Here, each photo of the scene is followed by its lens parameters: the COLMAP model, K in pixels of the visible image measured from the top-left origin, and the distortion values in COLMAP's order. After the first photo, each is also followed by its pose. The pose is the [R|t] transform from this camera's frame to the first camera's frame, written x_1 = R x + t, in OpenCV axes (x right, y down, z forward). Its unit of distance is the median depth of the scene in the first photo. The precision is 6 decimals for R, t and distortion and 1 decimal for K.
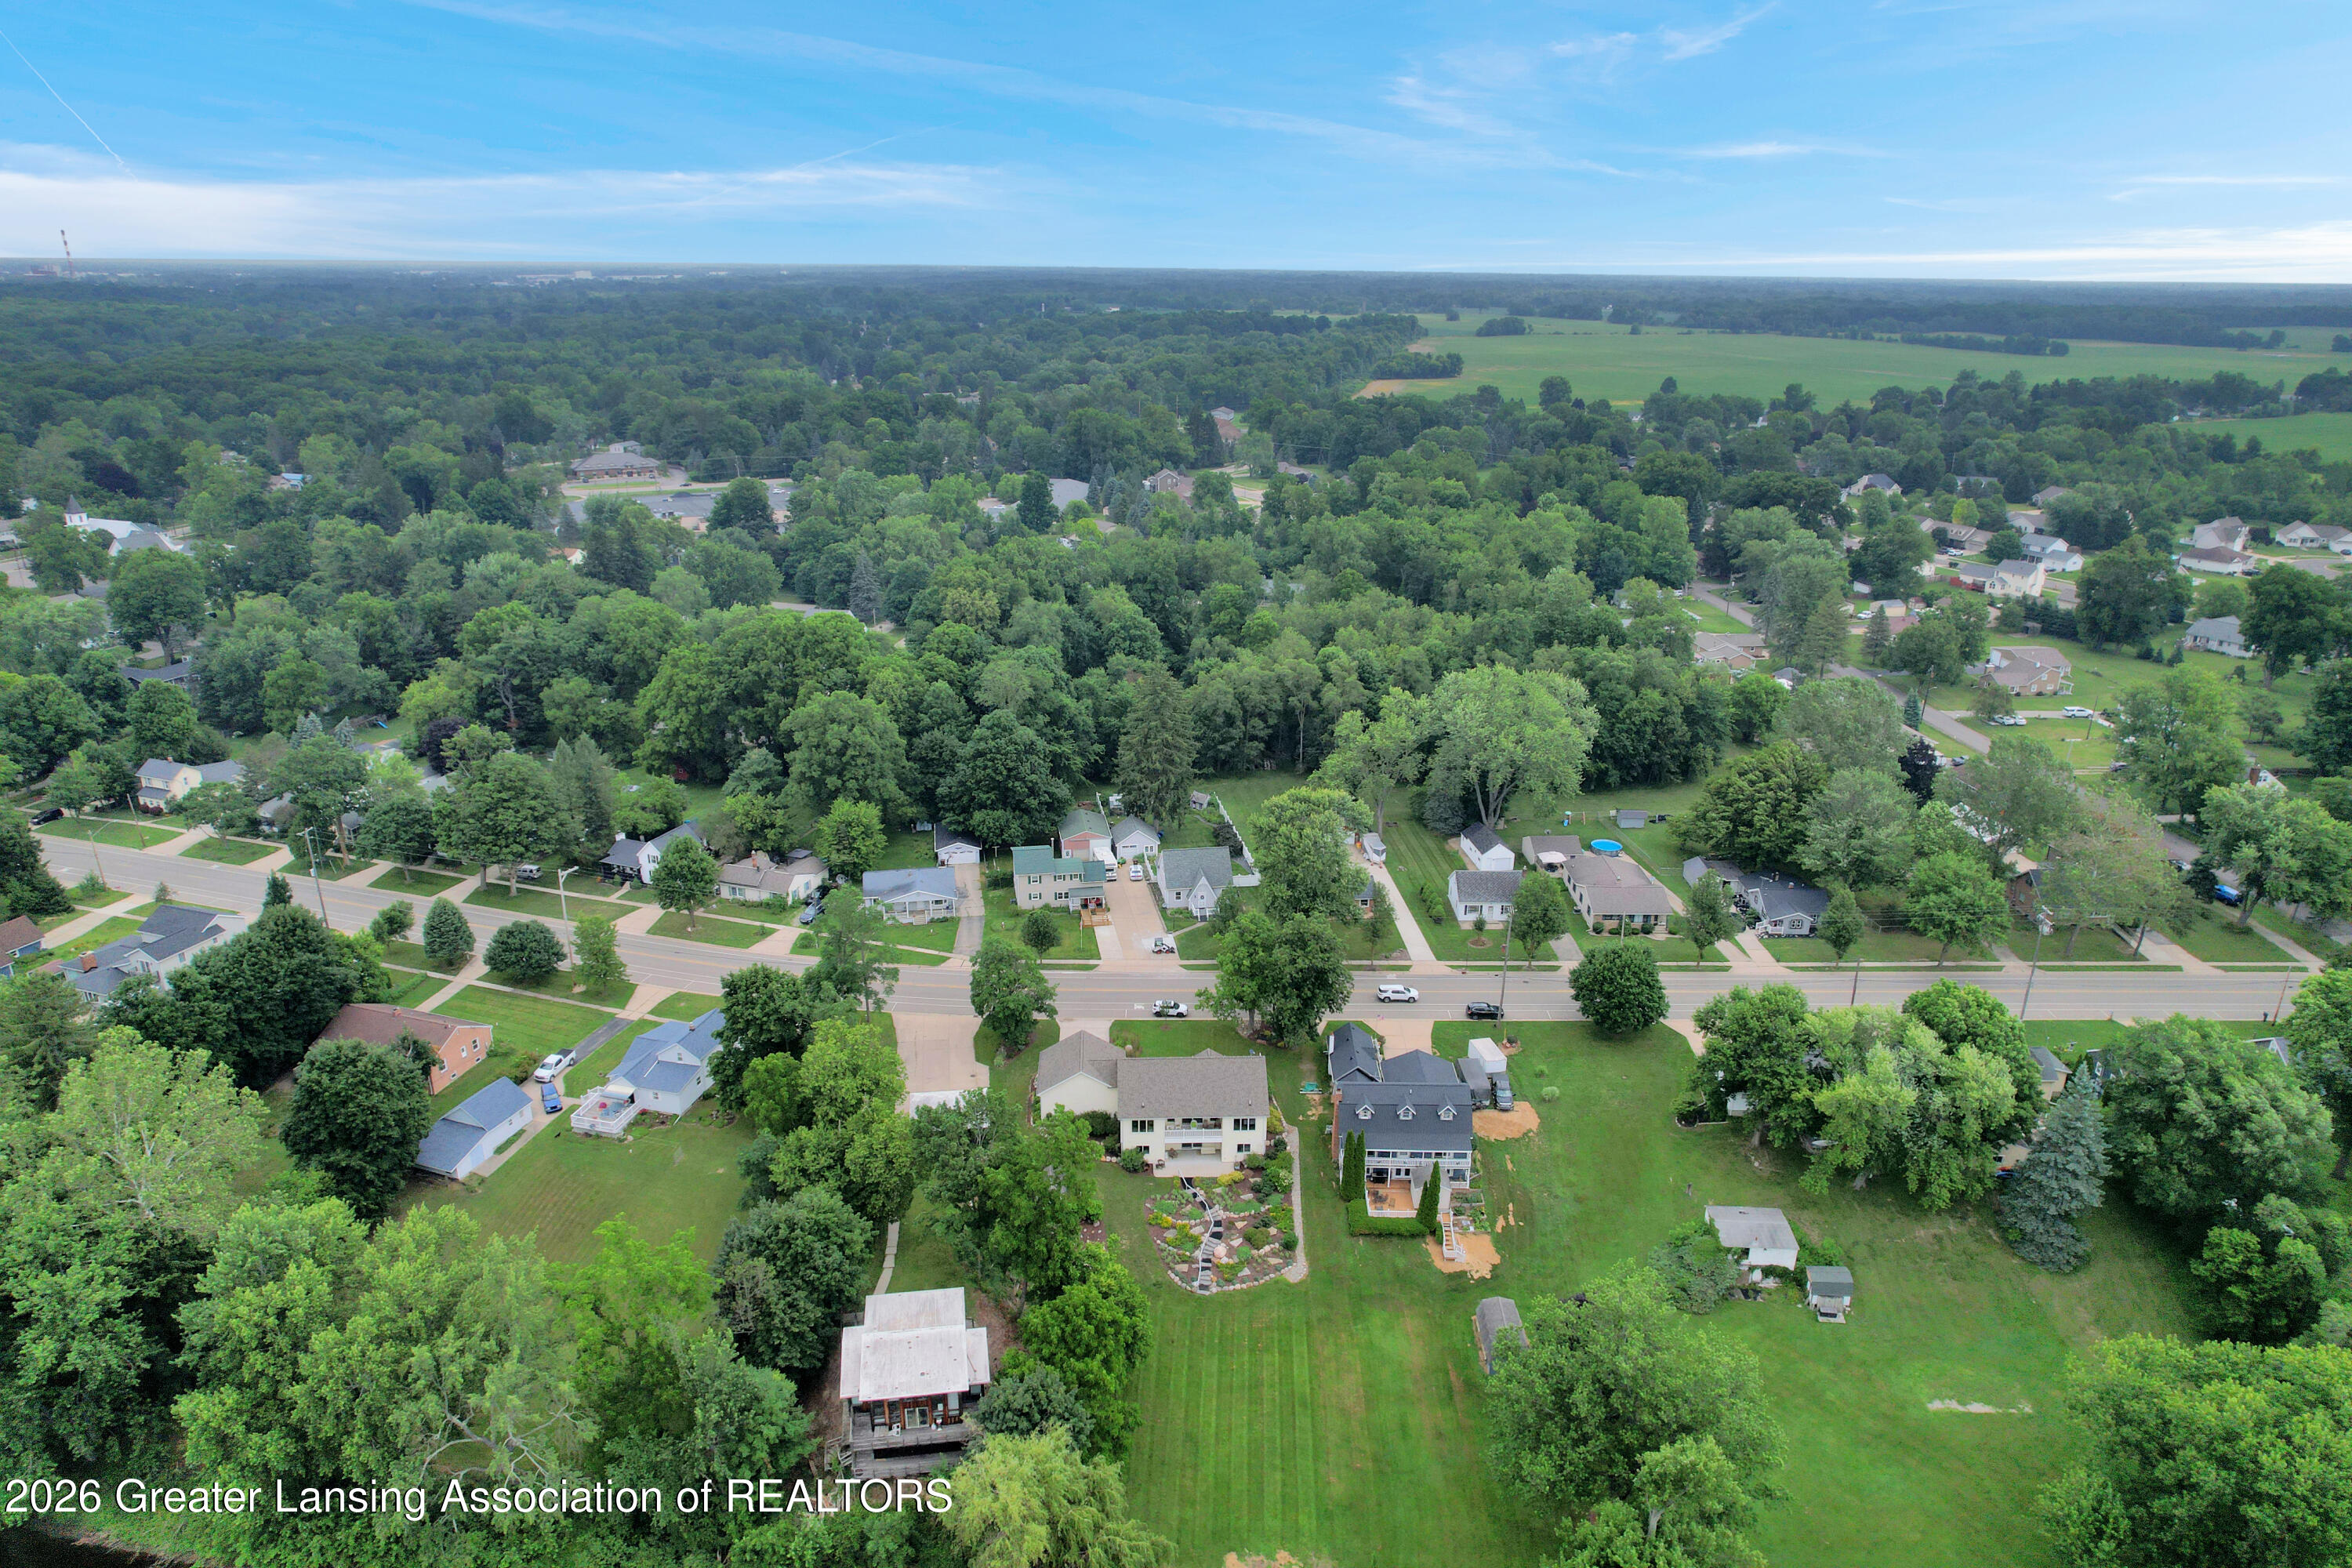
lens RADIAL K [[1505.4, 0, 1188.2], [0, 1505.4, 801.1], [0, 0, 1]] dist [-0.079533, 0.073136]
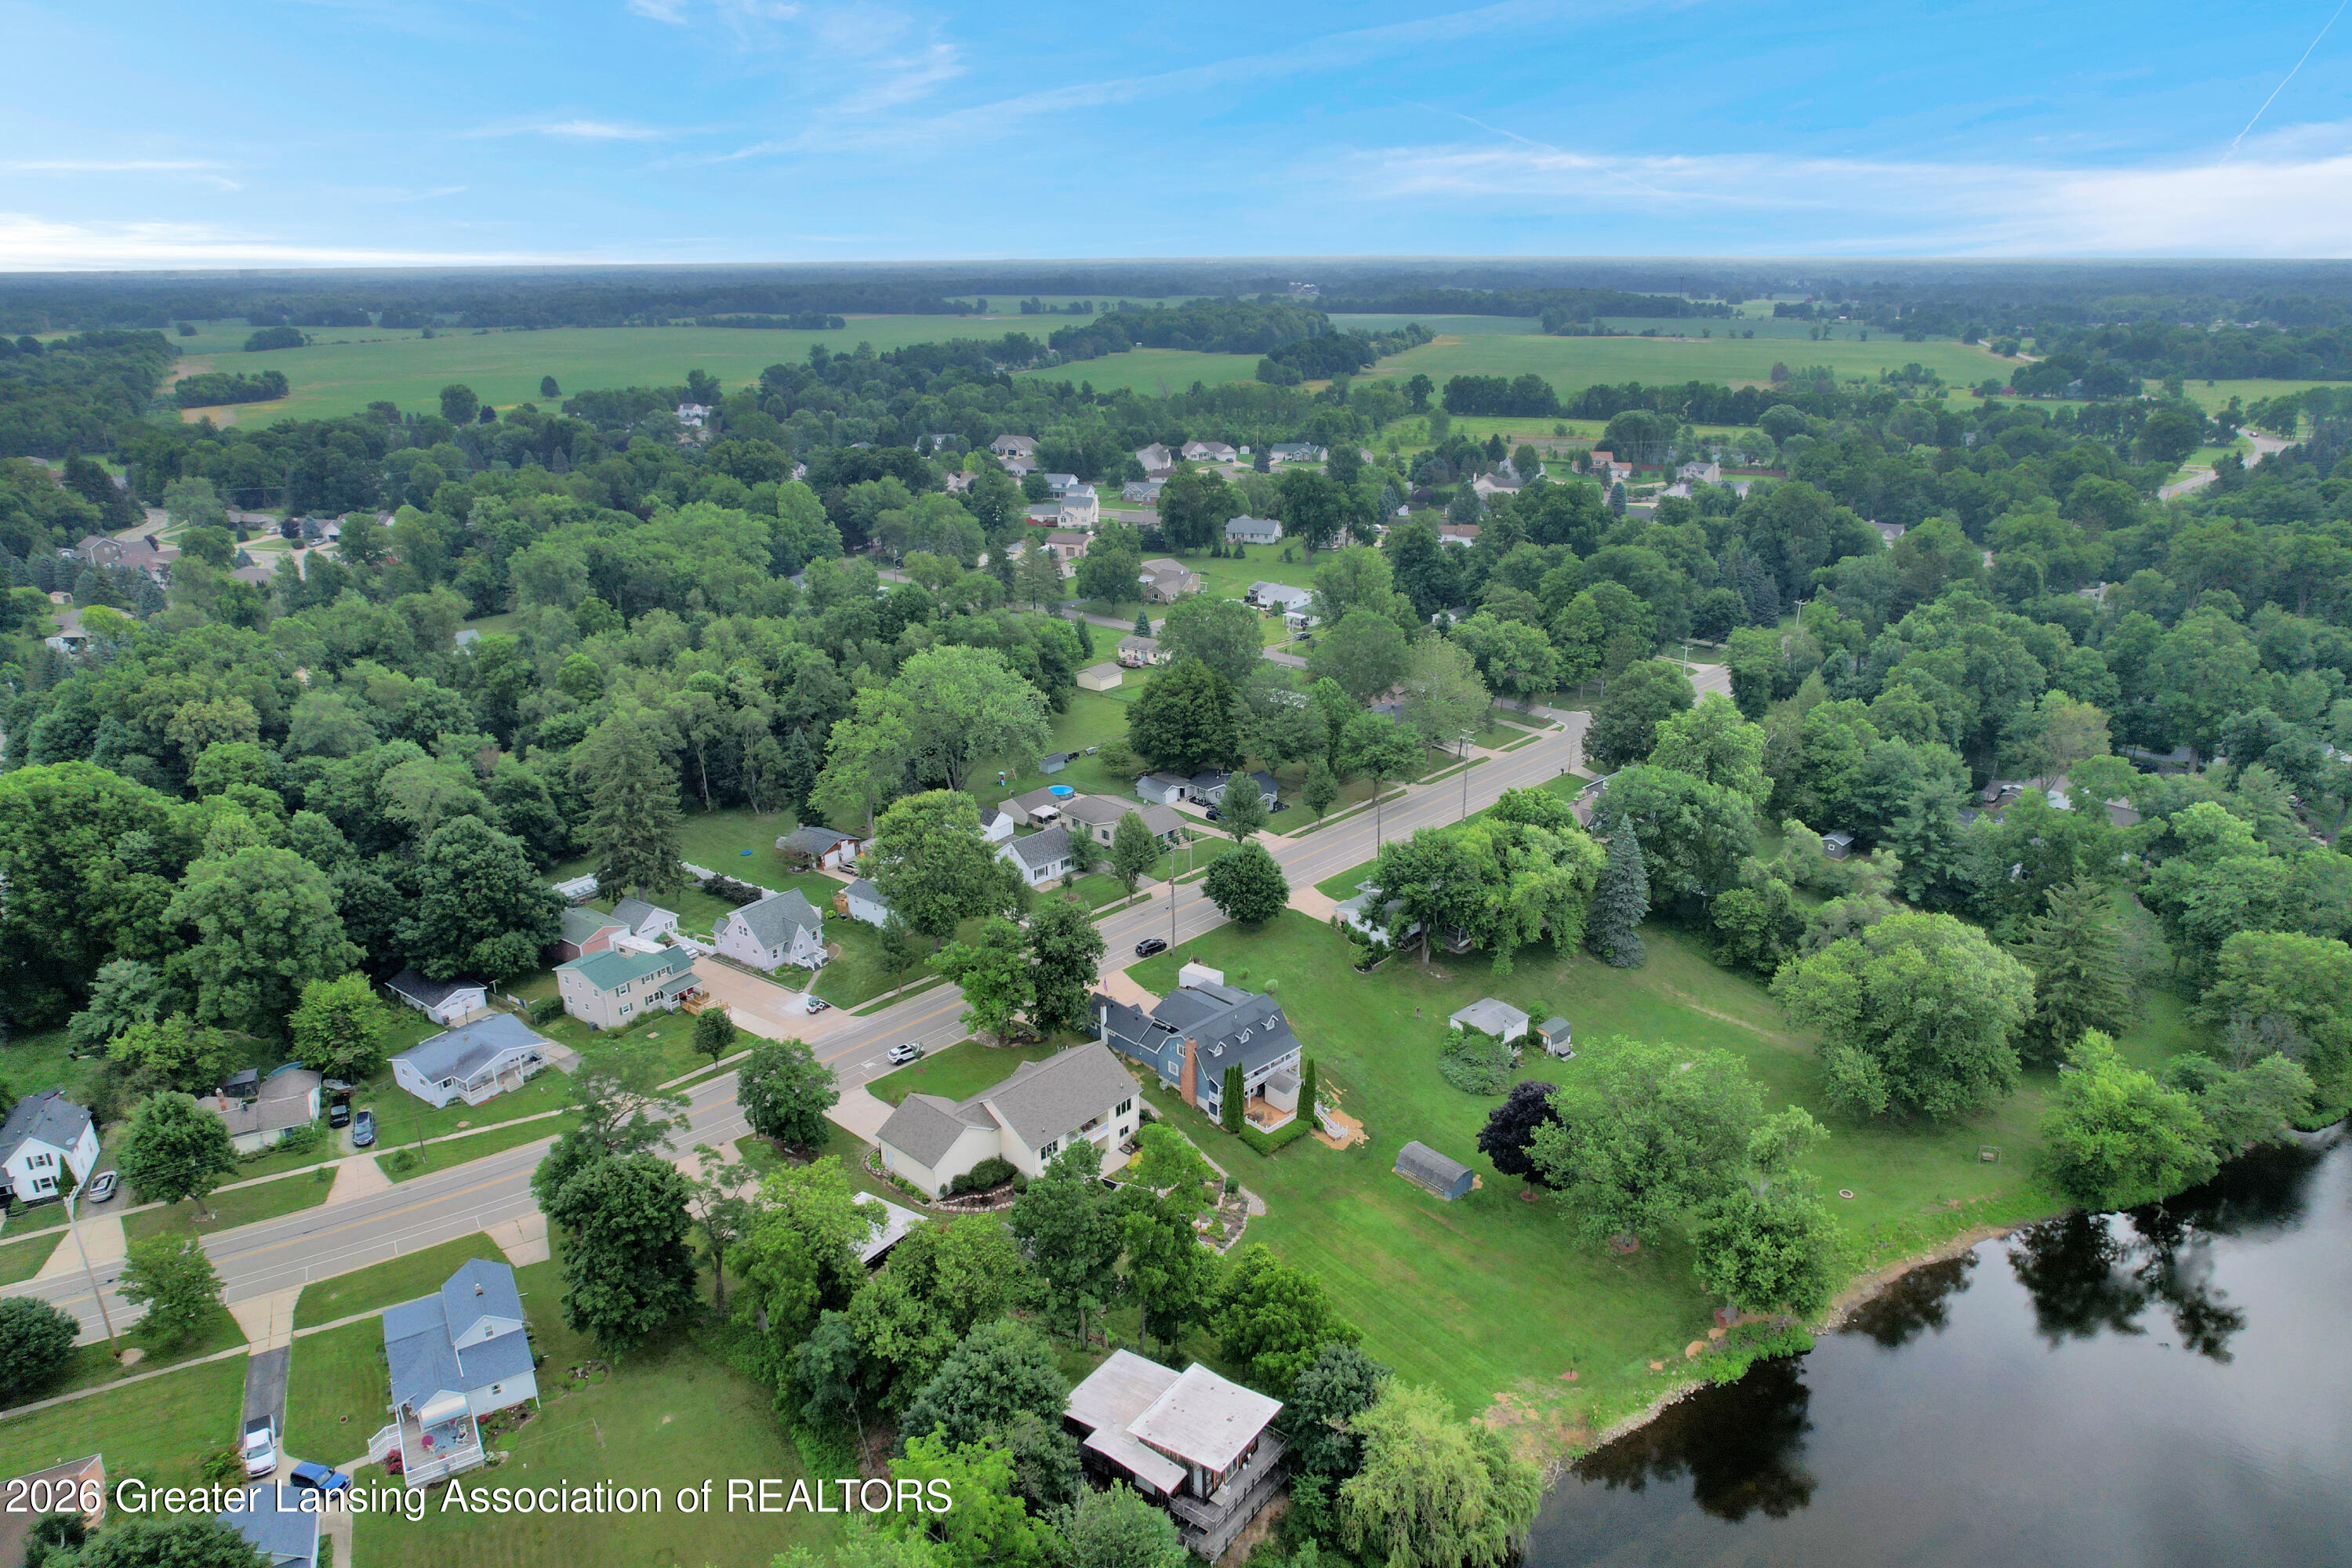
lens RADIAL K [[1505.4, 0, 1188.2], [0, 1505.4, 801.1], [0, 0, 1]] dist [-0.079533, 0.073136]
pose [[0.706900, -0.258087, 0.658547, -0.415705], [0.254950, 0.961440, 0.103123, -0.057766], [-0.659768, 0.094999, 0.745441, 0.153728]]
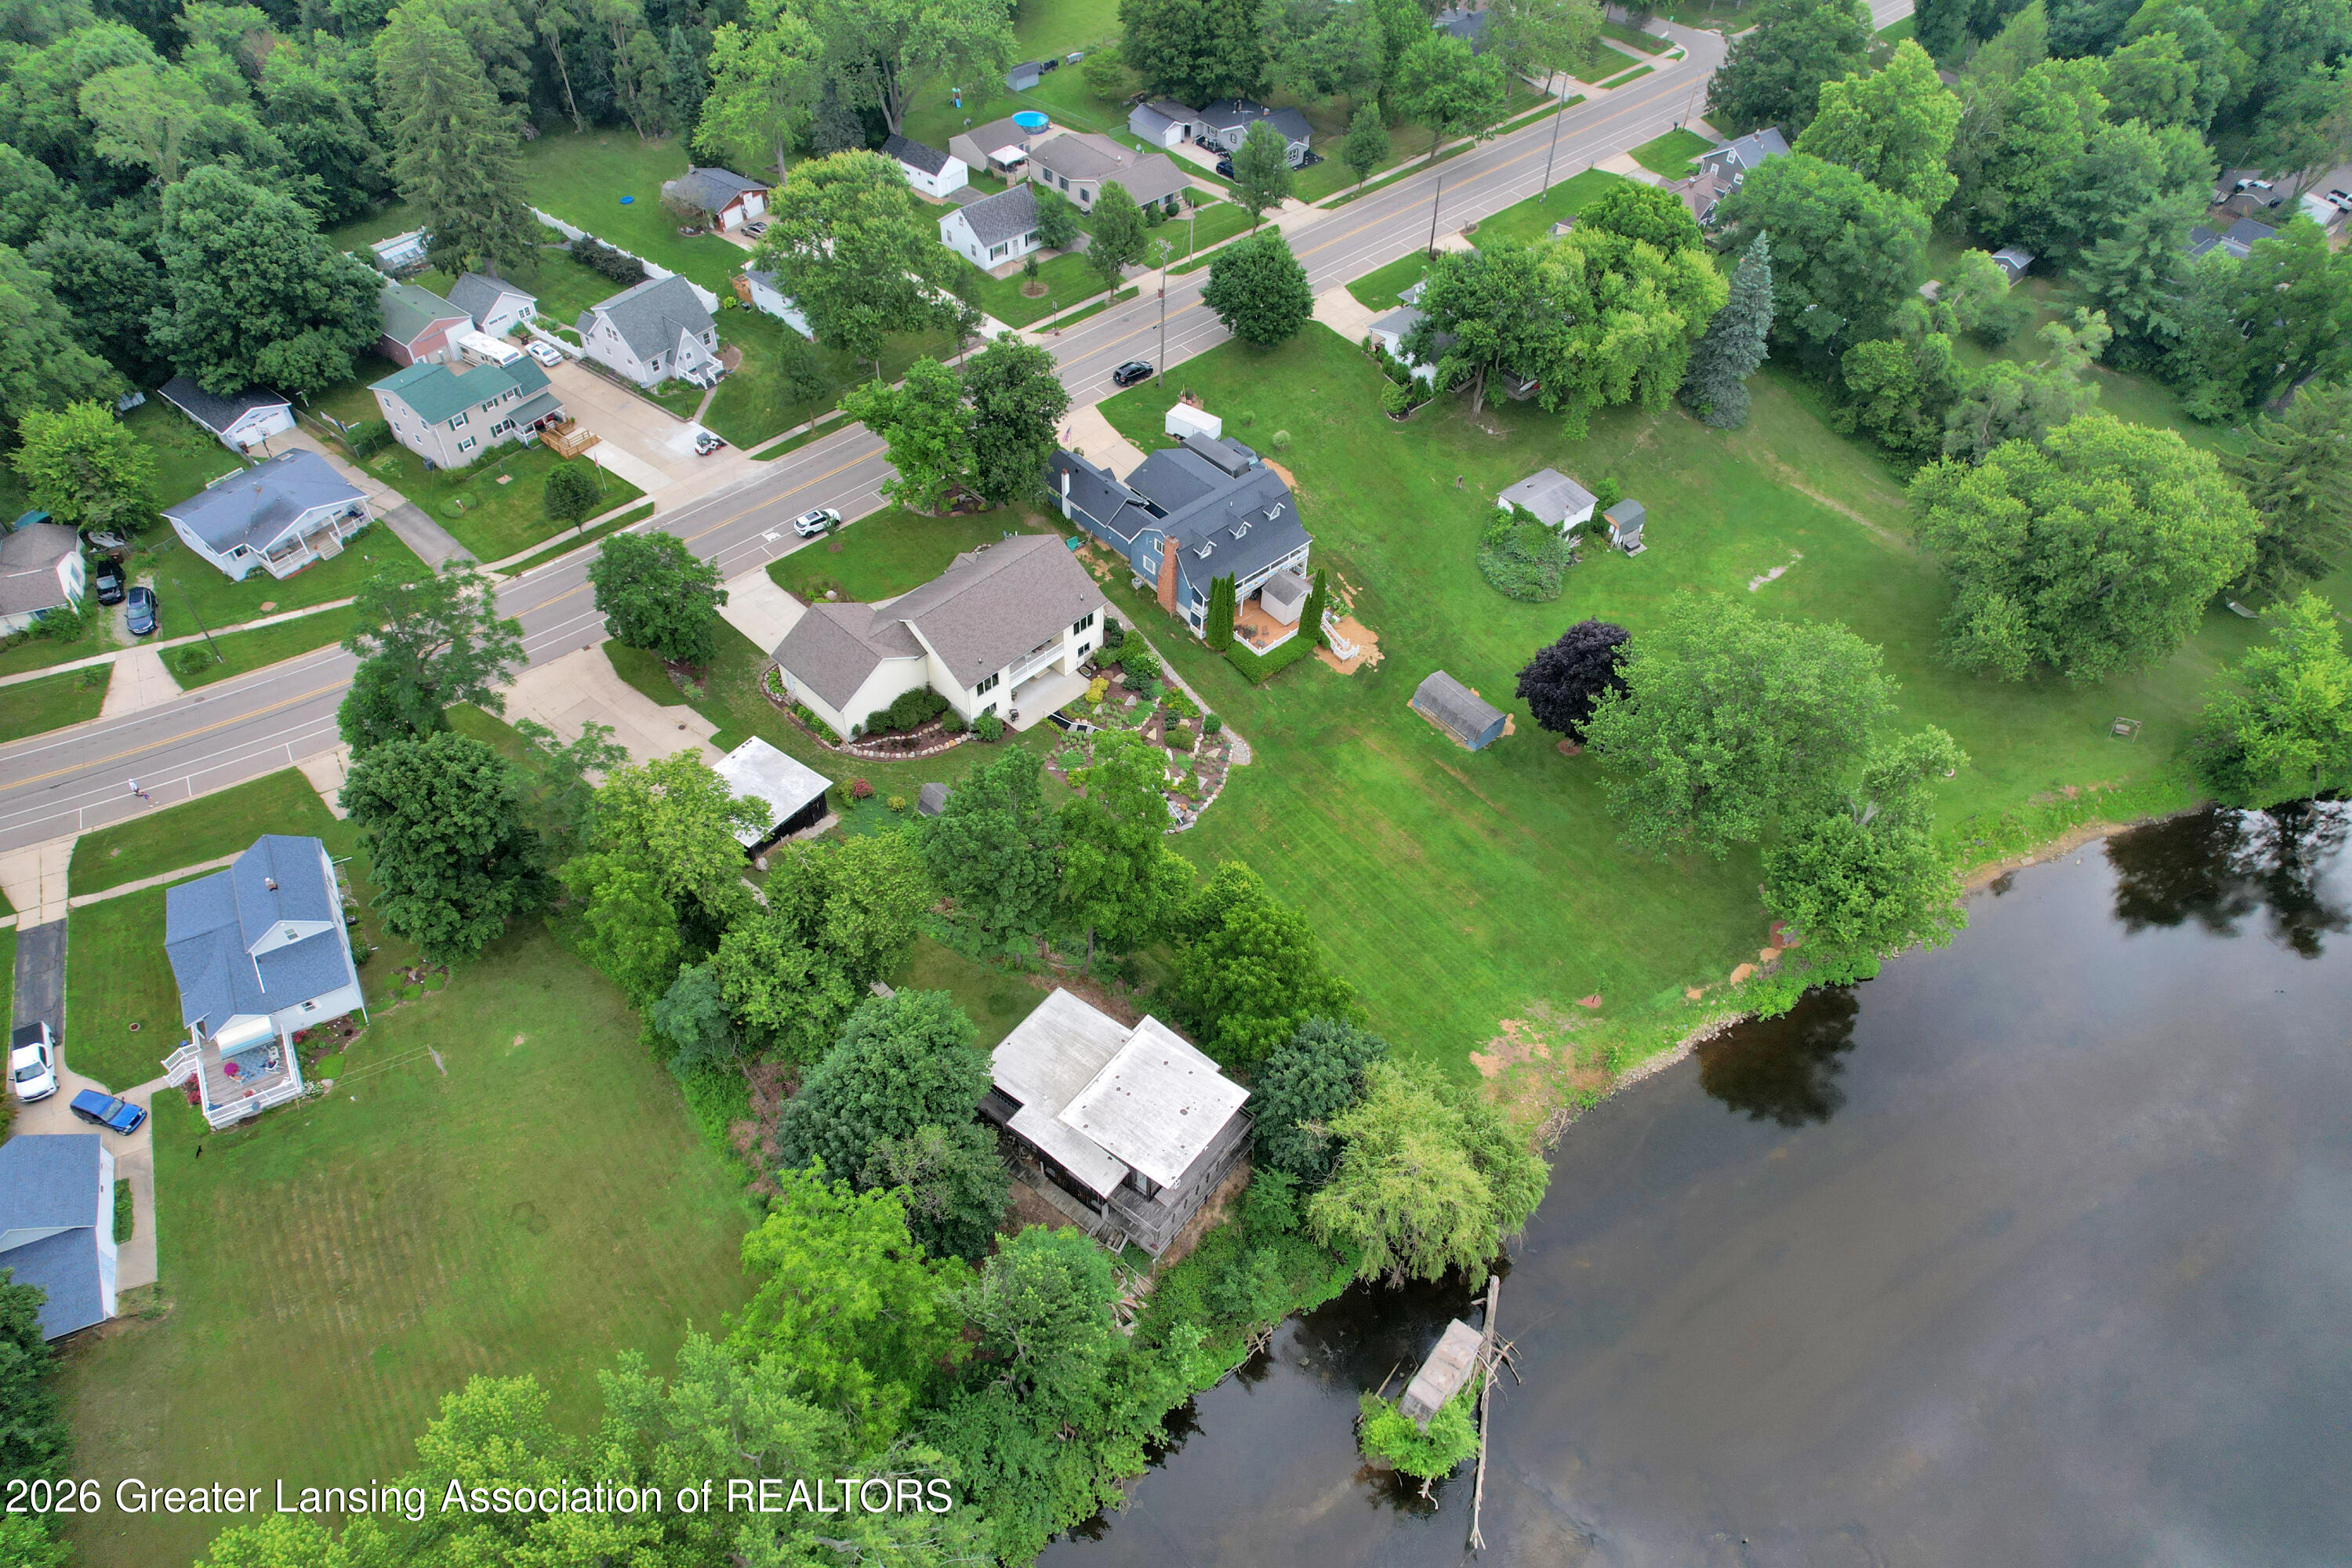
lens RADIAL K [[1505.4, 0, 1188.2], [0, 1505.4, 801.1], [0, 0, 1]] dist [-0.079533, 0.073136]
pose [[0.727842, -0.497964, 0.471464, -0.268460], [0.208628, 0.815728, 0.539501, -0.100546], [-0.653239, -0.294311, 0.697610, 0.284413]]
